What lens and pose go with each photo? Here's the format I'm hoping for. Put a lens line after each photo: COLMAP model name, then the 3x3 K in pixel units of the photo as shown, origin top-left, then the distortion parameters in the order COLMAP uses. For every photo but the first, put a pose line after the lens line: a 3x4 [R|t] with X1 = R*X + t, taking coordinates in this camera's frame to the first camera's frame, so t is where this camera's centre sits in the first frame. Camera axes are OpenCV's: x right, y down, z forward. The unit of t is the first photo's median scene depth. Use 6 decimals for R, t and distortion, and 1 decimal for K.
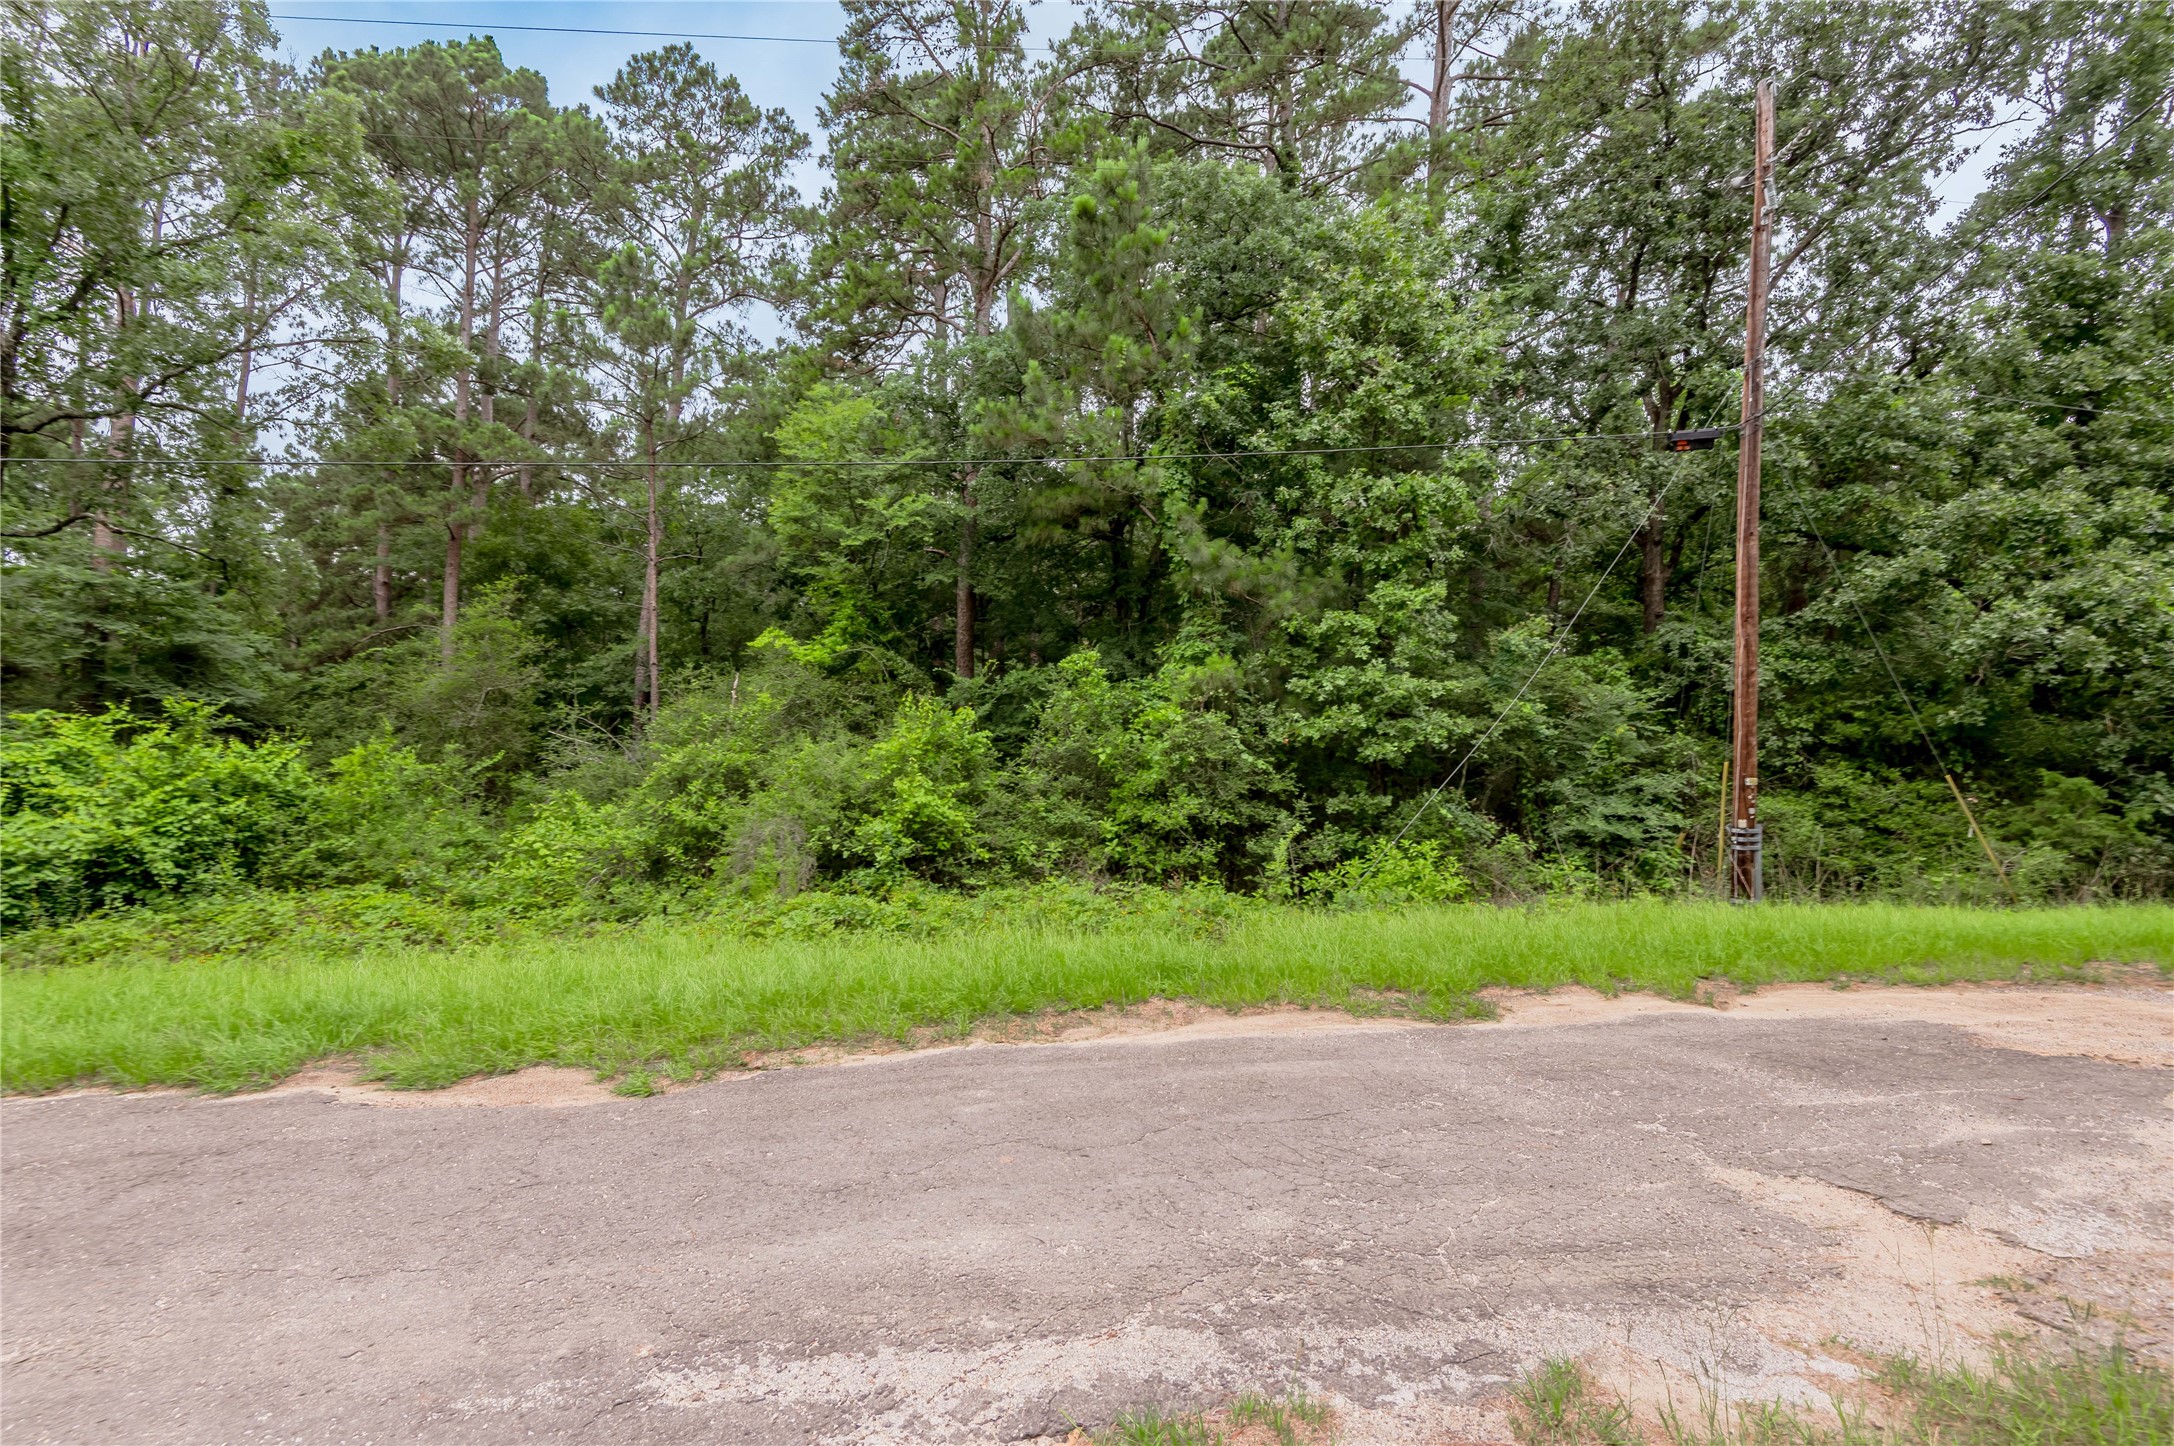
lens RADIAL K [[1011.9, 0, 1079.3], [0, 1011.9, 714.4], [0, 0, 1]] dist [0.039329, -0.024439]
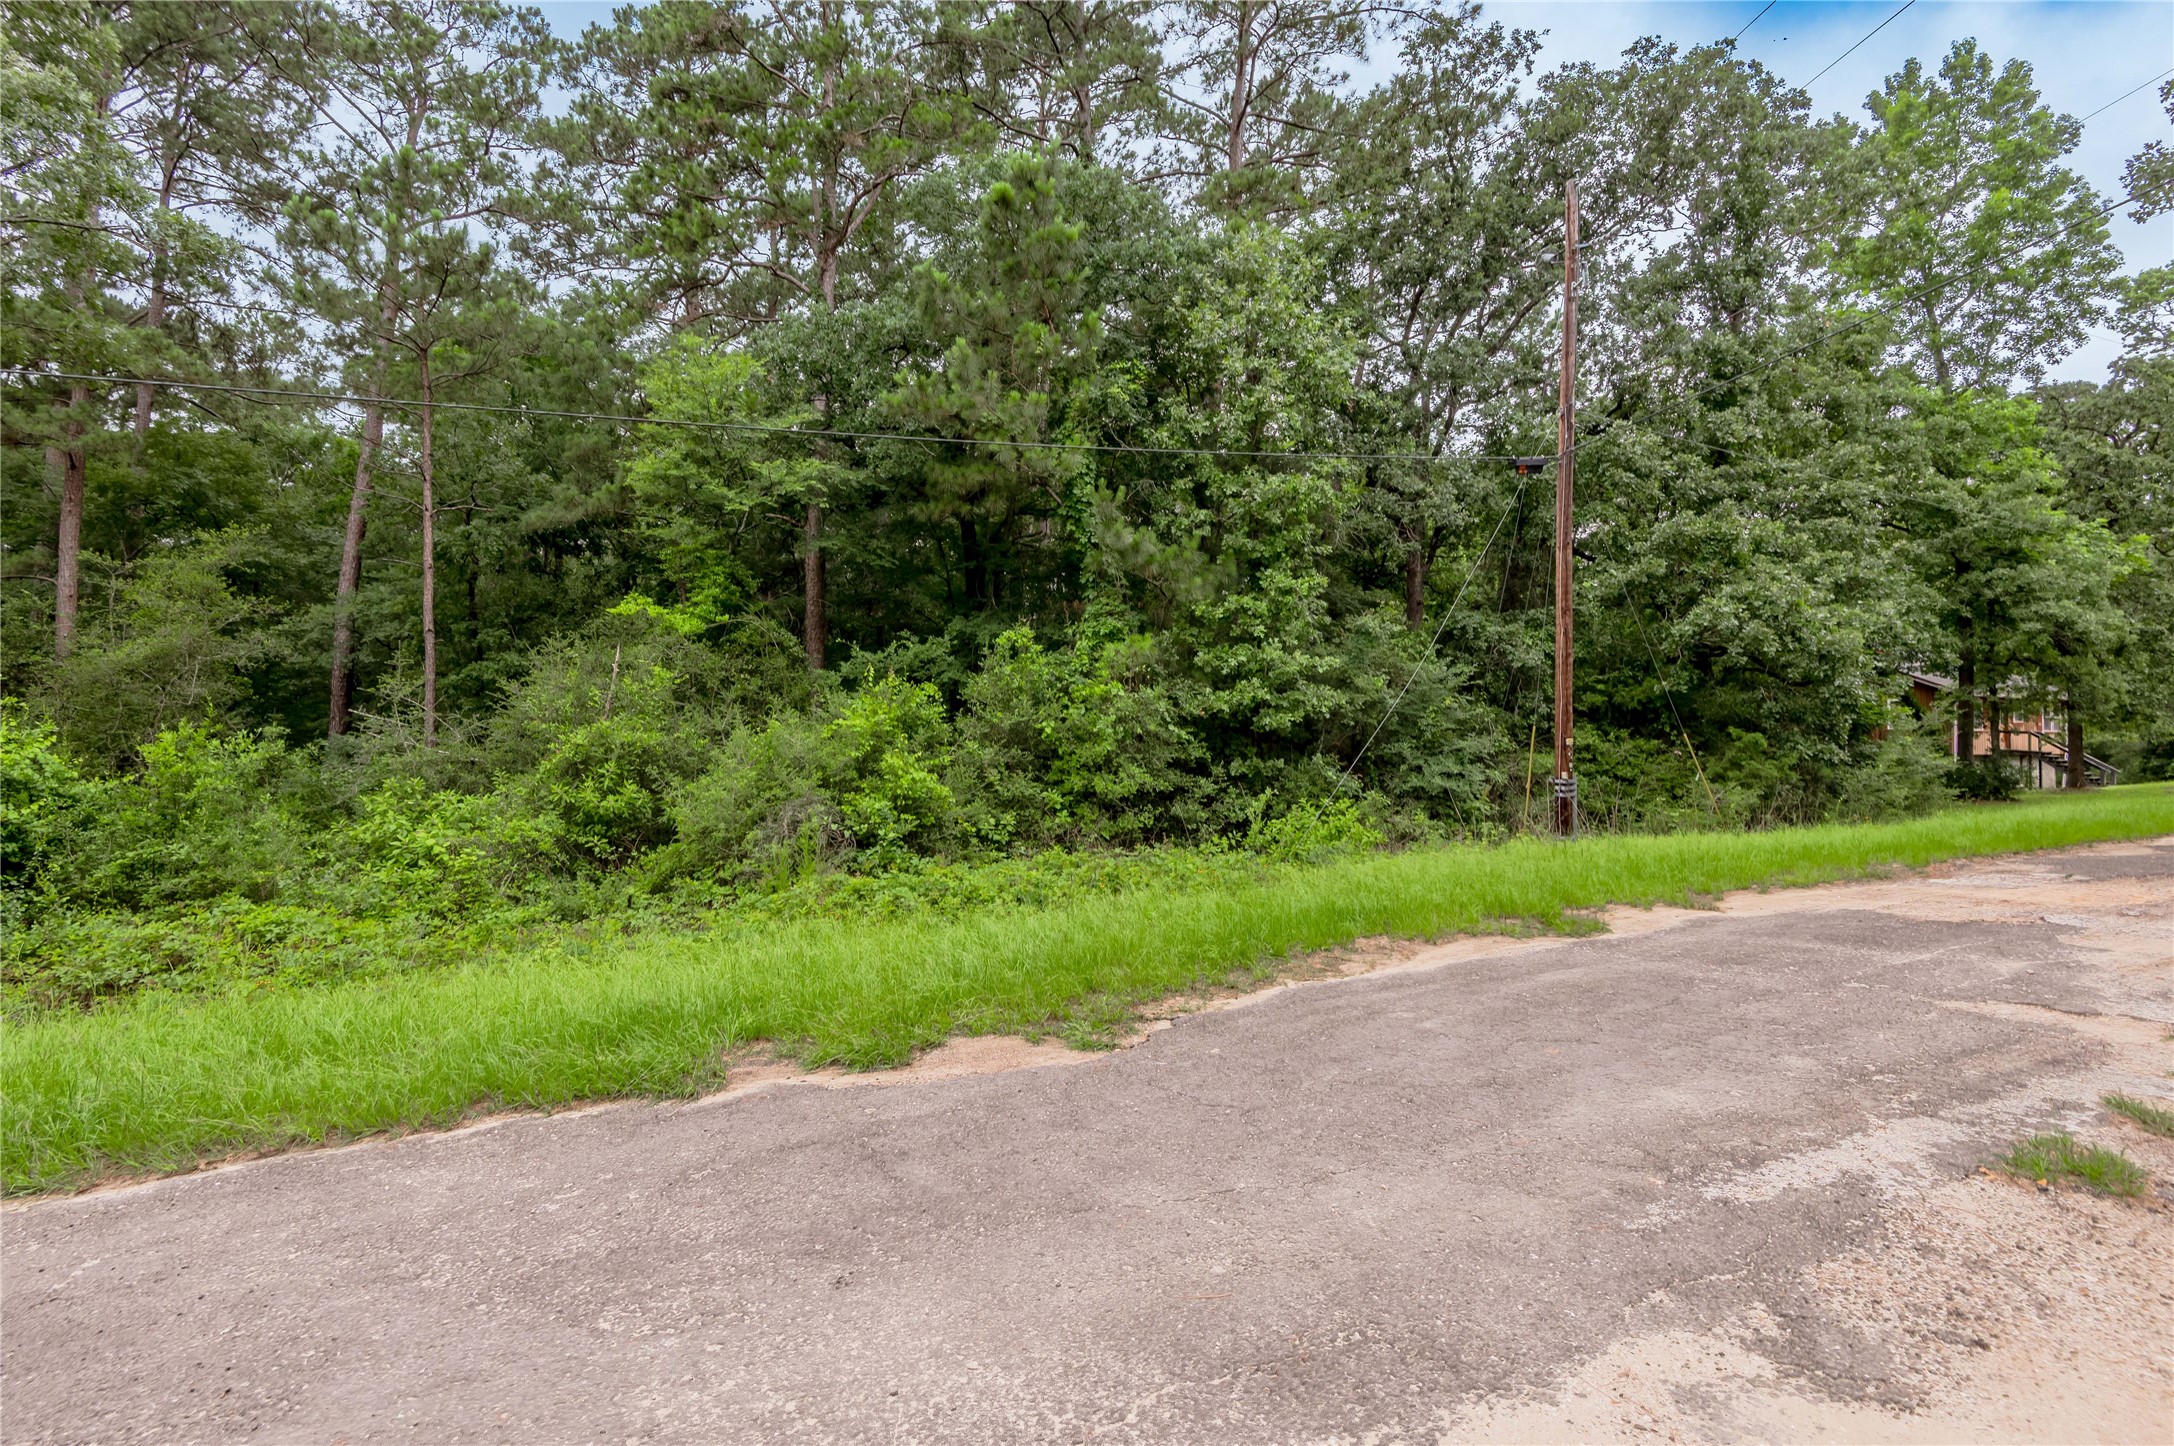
lens RADIAL K [[1025.5, 0, 1067.1], [0, 1025.5, 689.5], [0, 0, 1]] dist [0.036411, -0.025617]
pose [[0.950606, -0.003931, 0.310376, -0.275340], [0.002833, 0.999988, 0.003988, -0.003694], [-0.310388, -0.002911, 0.950606, -0.006142]]
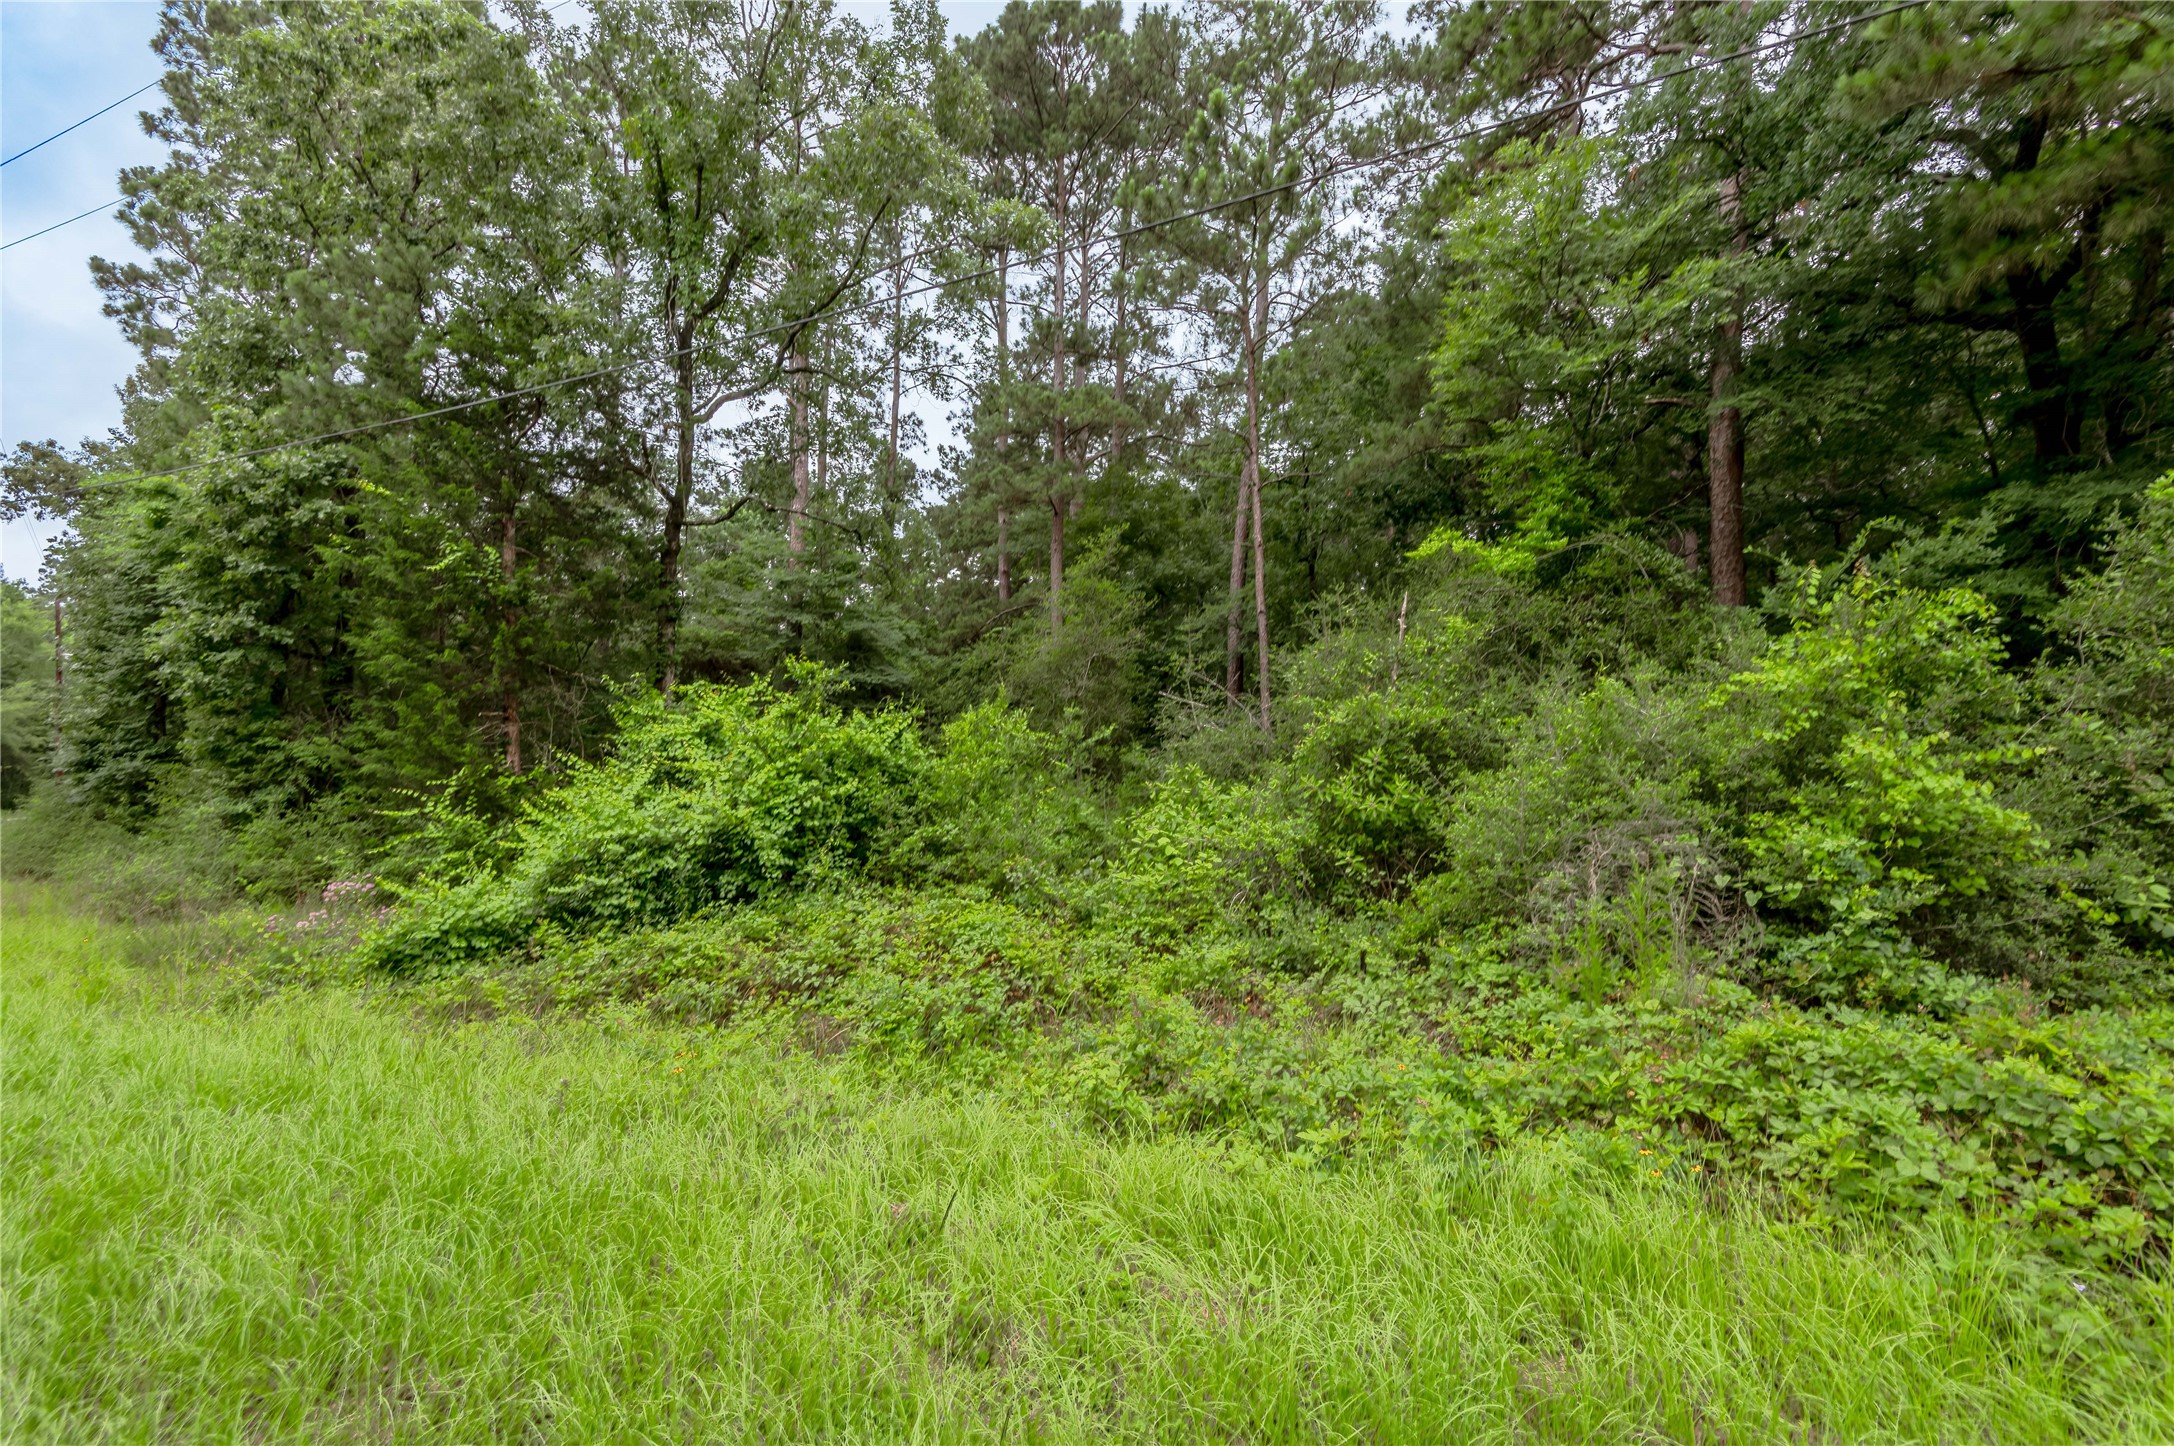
lens RADIAL K [[988.2, 0, 1087.0], [0, 988.2, 723.0], [0, 0, 1]] dist [0.029871, -0.022068]
pose [[0.862885, -0.023508, -0.504853, -0.214311], [0.039343, 0.999011, 0.020726, 0.027868], [0.503866, -0.037746, 0.862957, 0.362351]]
